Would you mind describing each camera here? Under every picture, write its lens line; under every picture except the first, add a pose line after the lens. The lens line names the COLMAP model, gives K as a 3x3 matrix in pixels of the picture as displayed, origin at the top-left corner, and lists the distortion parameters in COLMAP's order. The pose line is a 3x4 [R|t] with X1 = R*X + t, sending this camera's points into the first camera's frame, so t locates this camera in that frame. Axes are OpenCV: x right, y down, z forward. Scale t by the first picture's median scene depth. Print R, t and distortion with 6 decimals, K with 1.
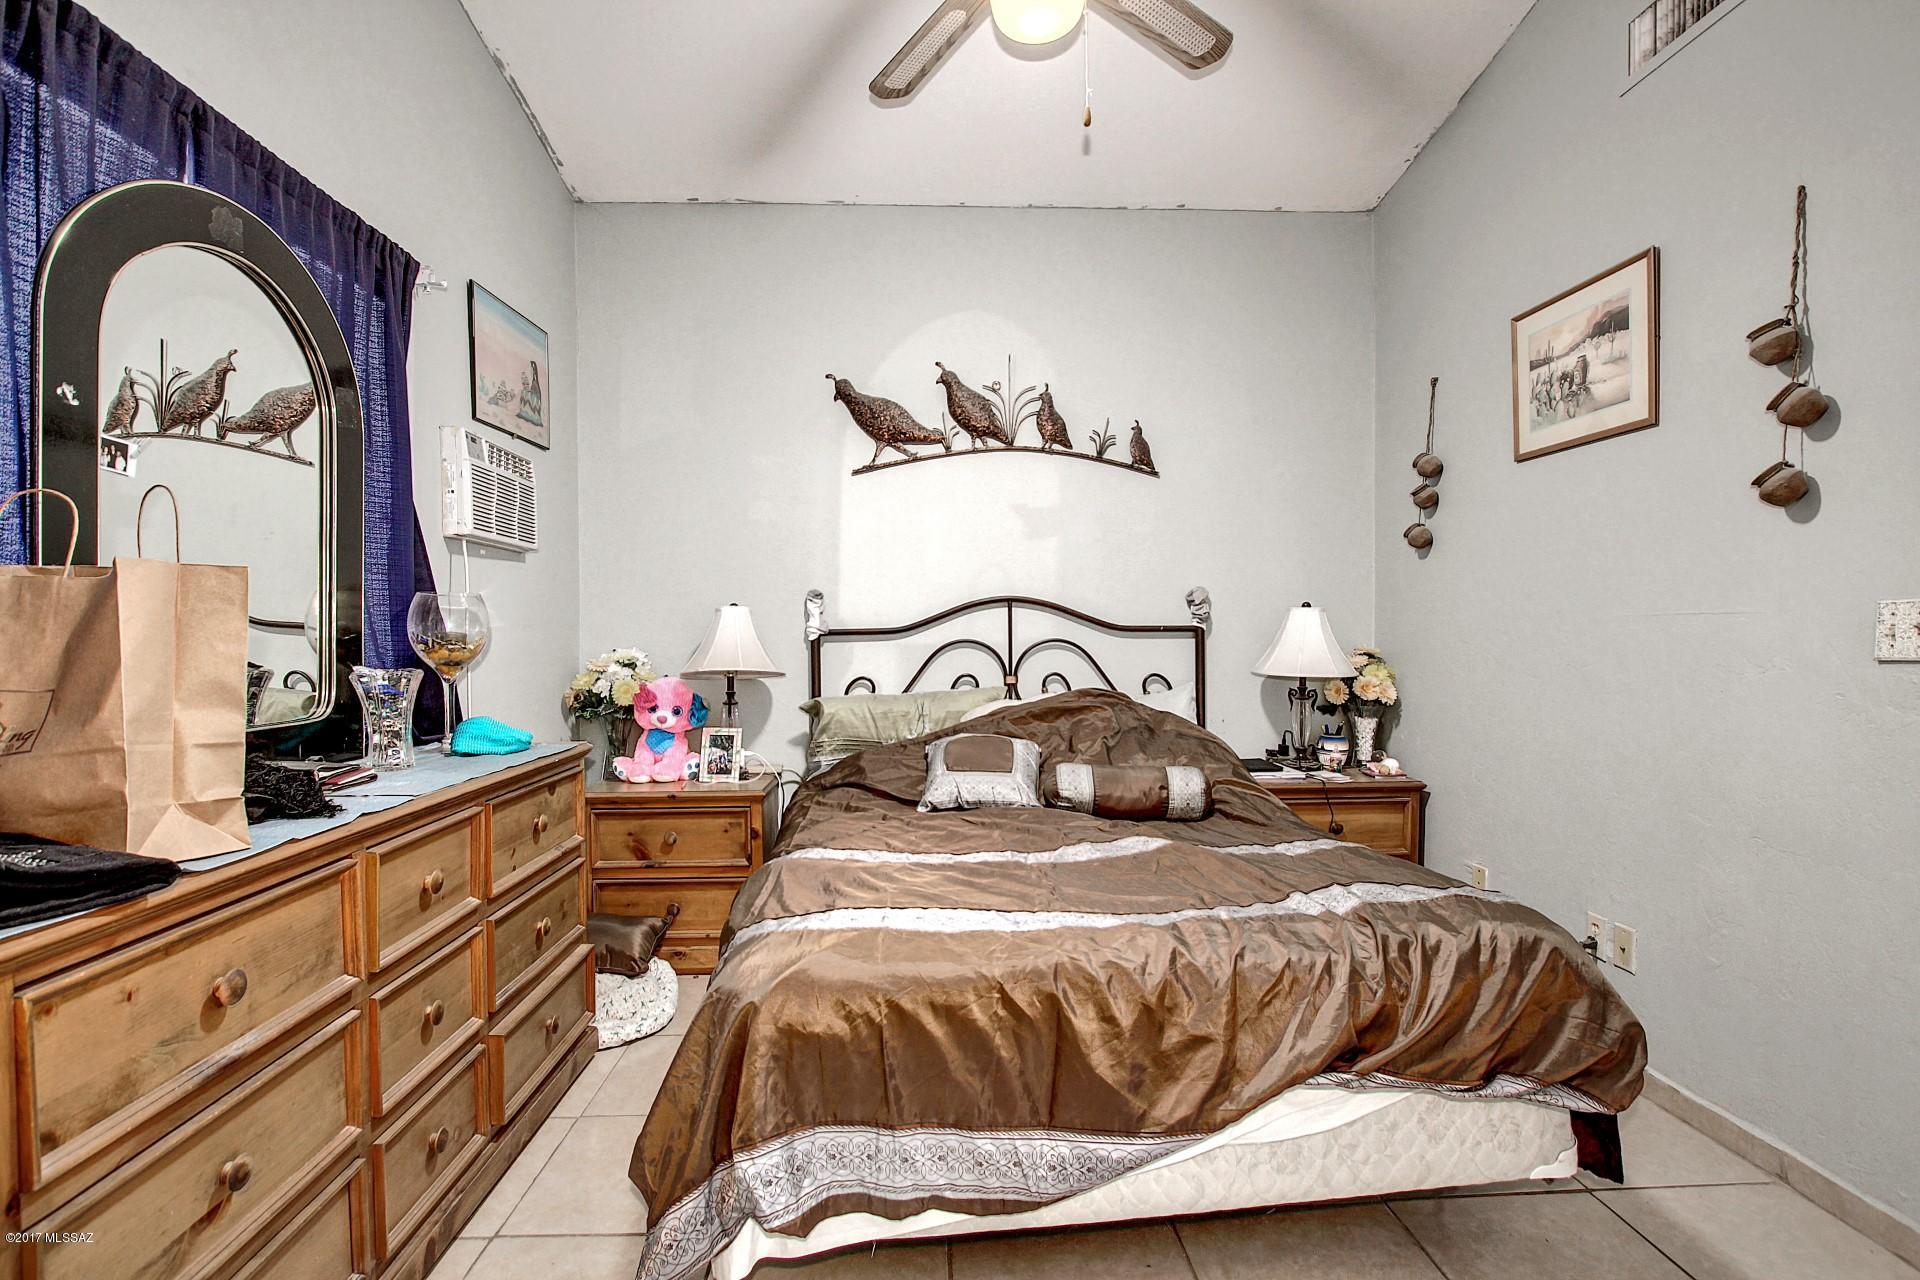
lens RADIAL K [[890.7, 0, 960.3], [0, 890.7, 651.0], [0, 0, 1]] dist [-0.025493, 0.004121]
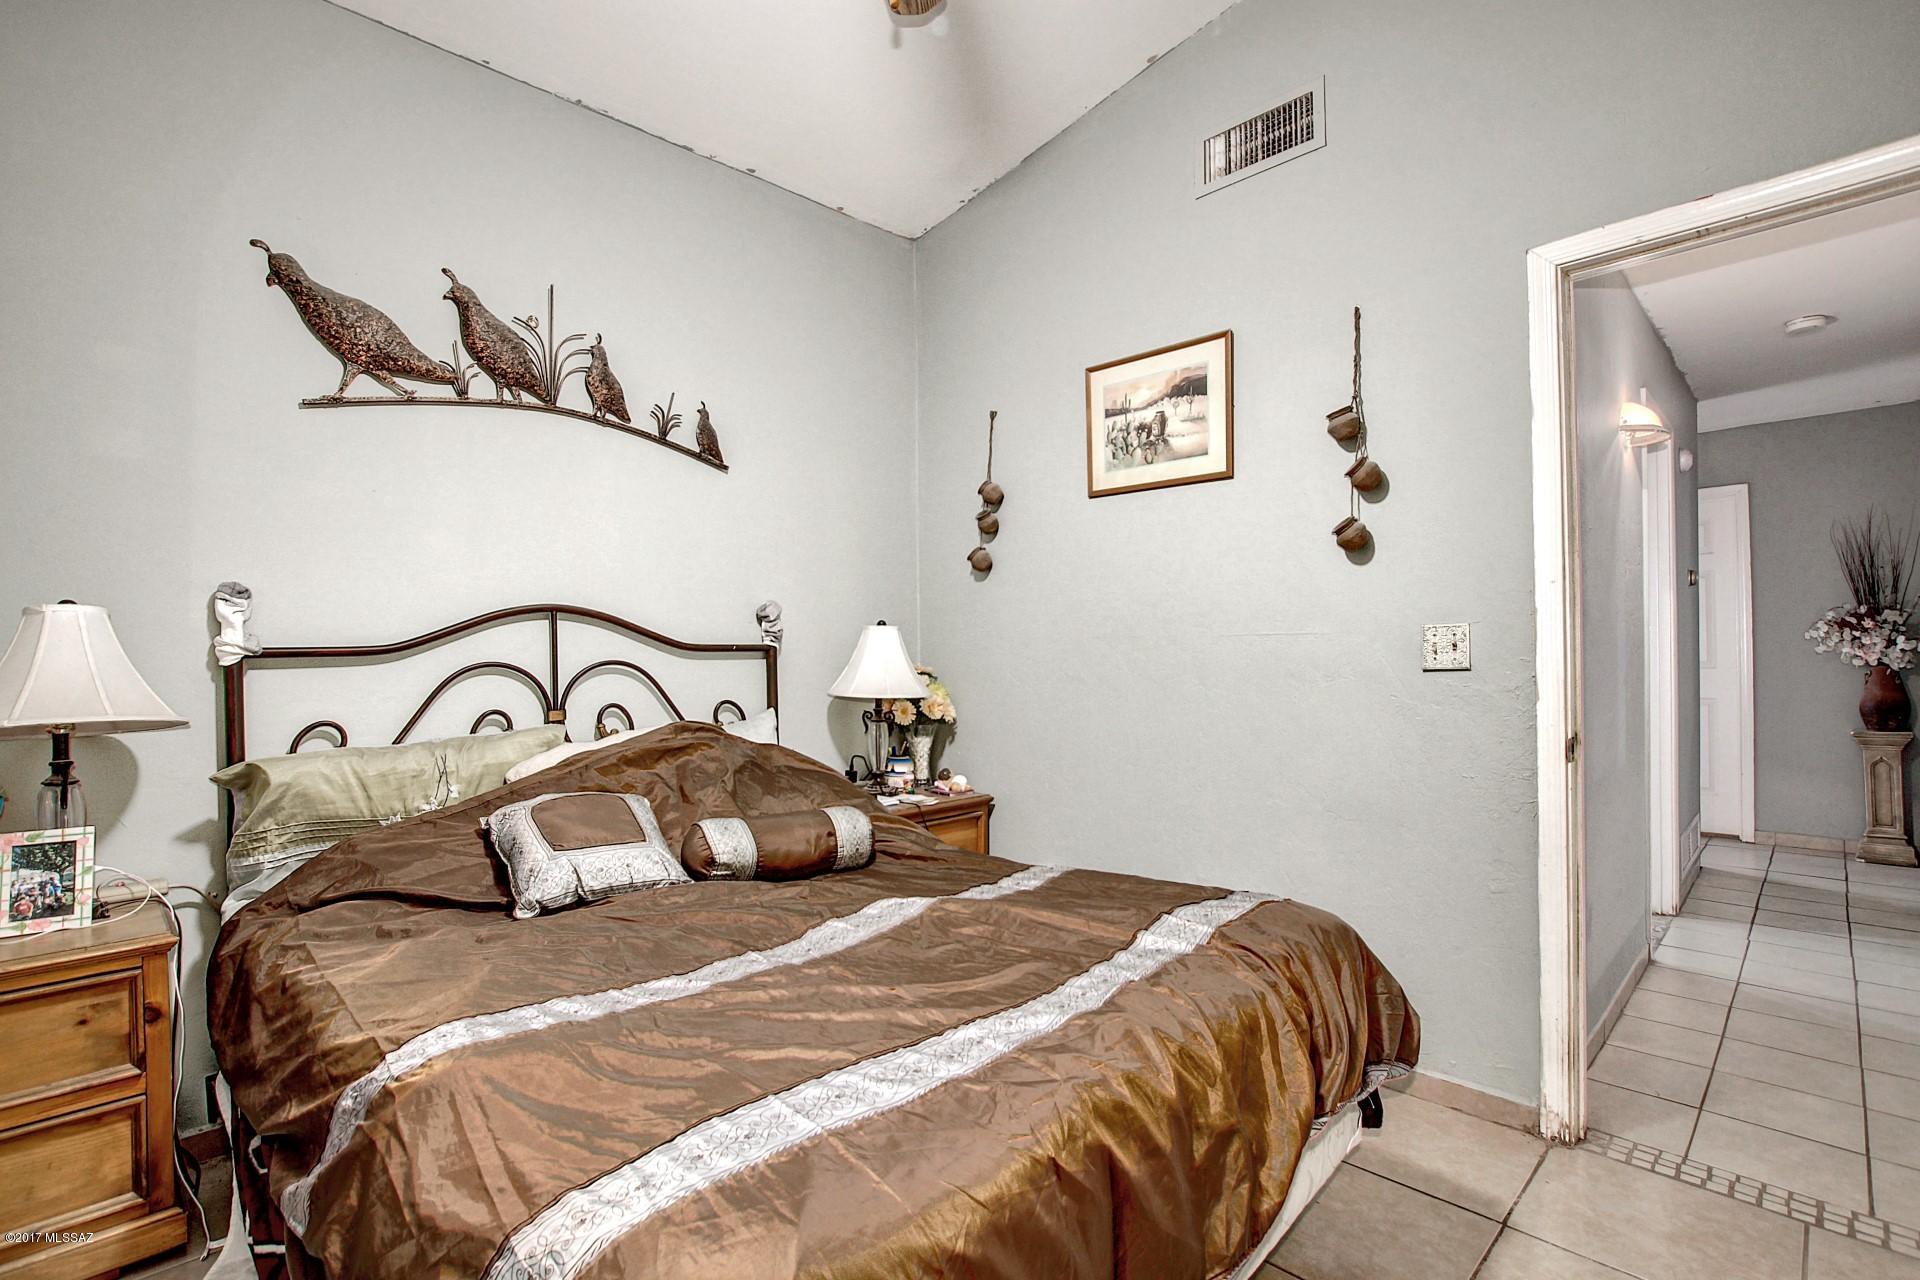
lens RADIAL K [[890.7, 0, 940.9], [0, 890.7, 655.2], [0, 0, 1]] dist [-0.025493, 0.004121]
pose [[0.747264, -0.003330, 0.664519, -0.210996], [0.017080, 0.999753, -0.014197, -0.002676], [-0.664307, 0.021959, 0.747137, 0.240442]]
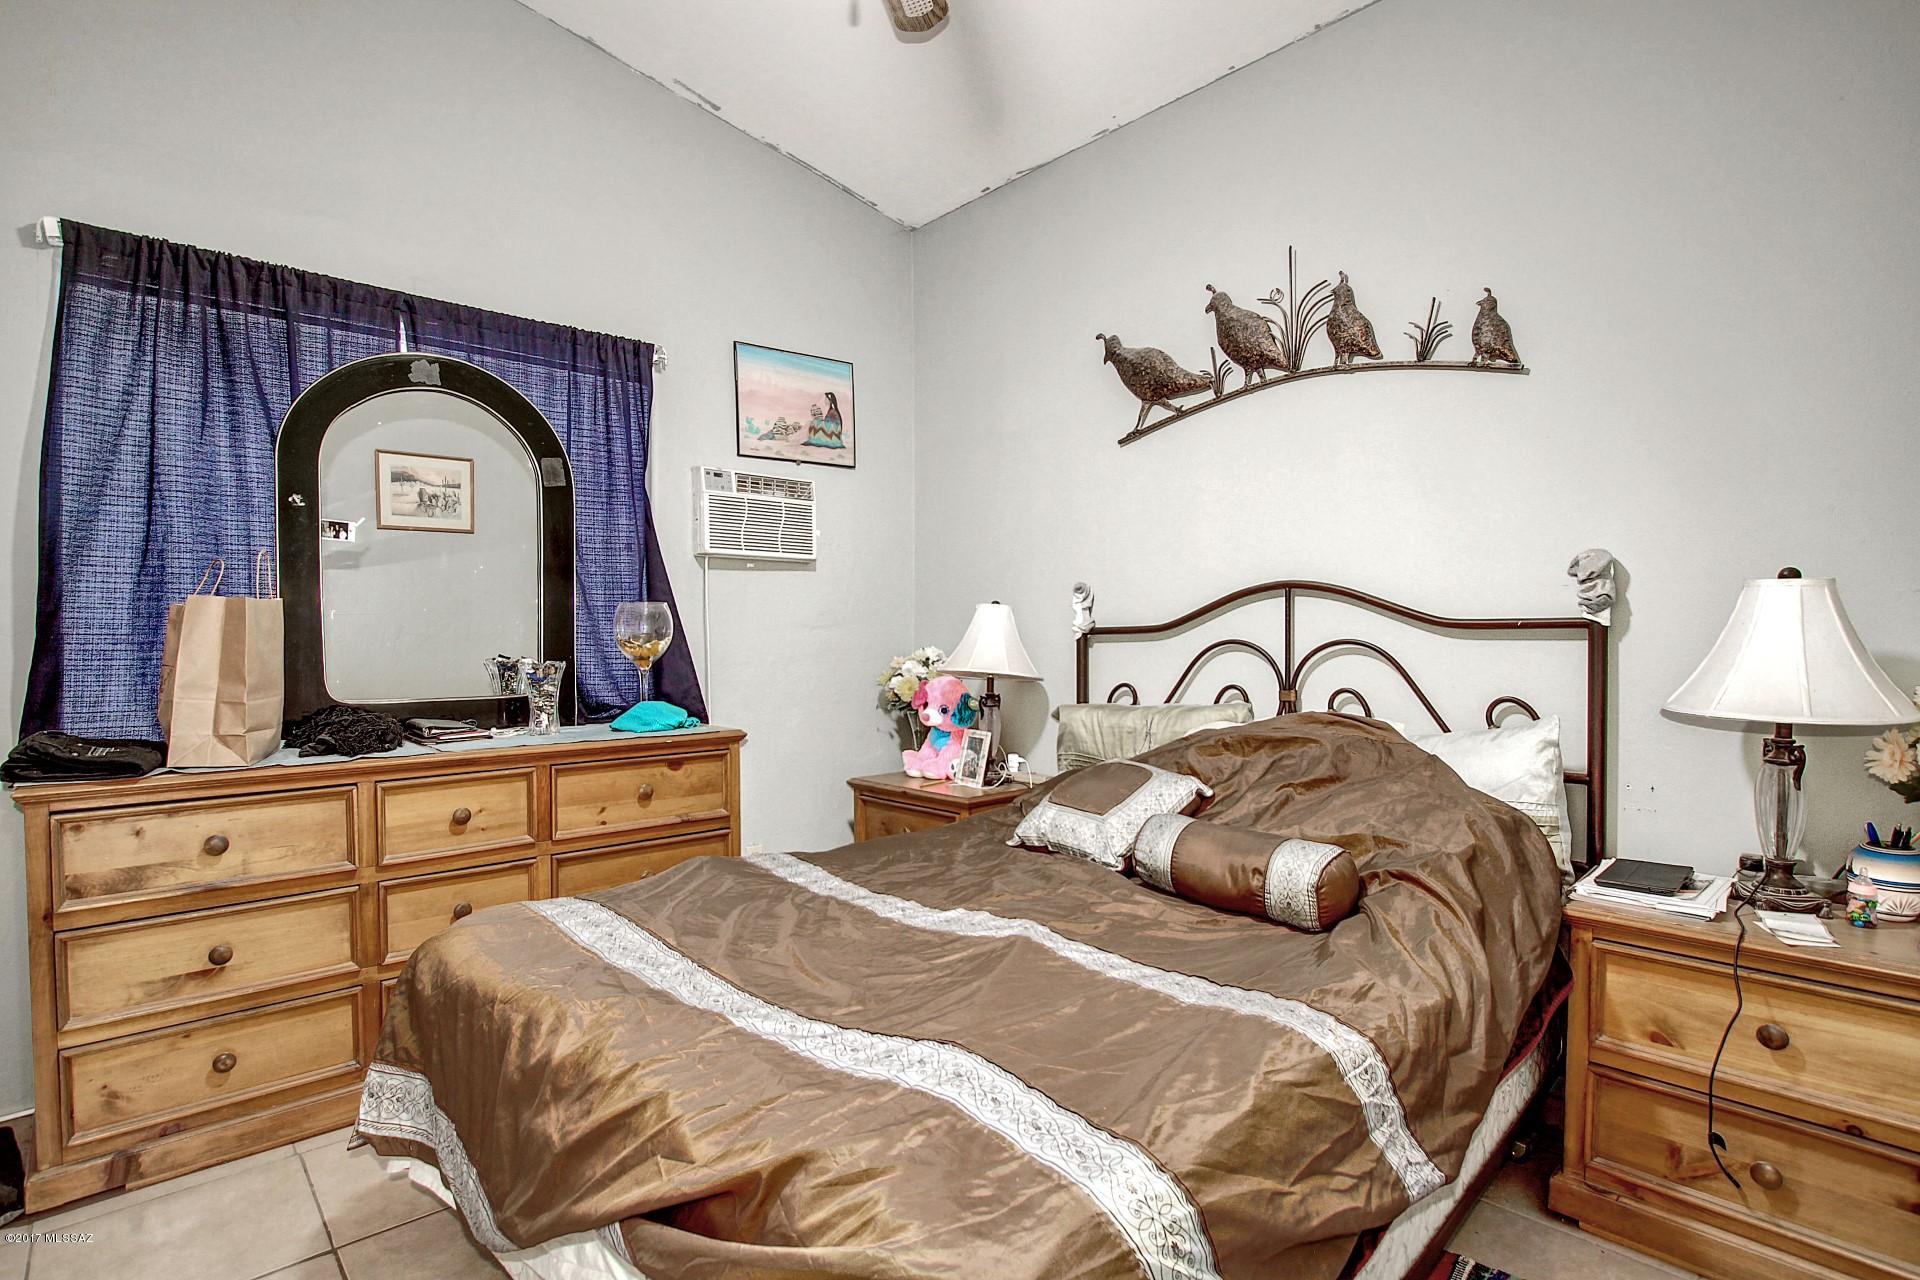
lens RADIAL K [[938.5, 0, 955.7], [0, 938.5, 650.2], [0, 0, 1]] dist [-0.025243, 0.000852]
pose [[0.641351, 0.013746, -0.767124, 0.499787], [-0.010803, 0.999902, 0.008885, -0.009413], [0.767171, 0.002589, 0.641437, 0.325527]]
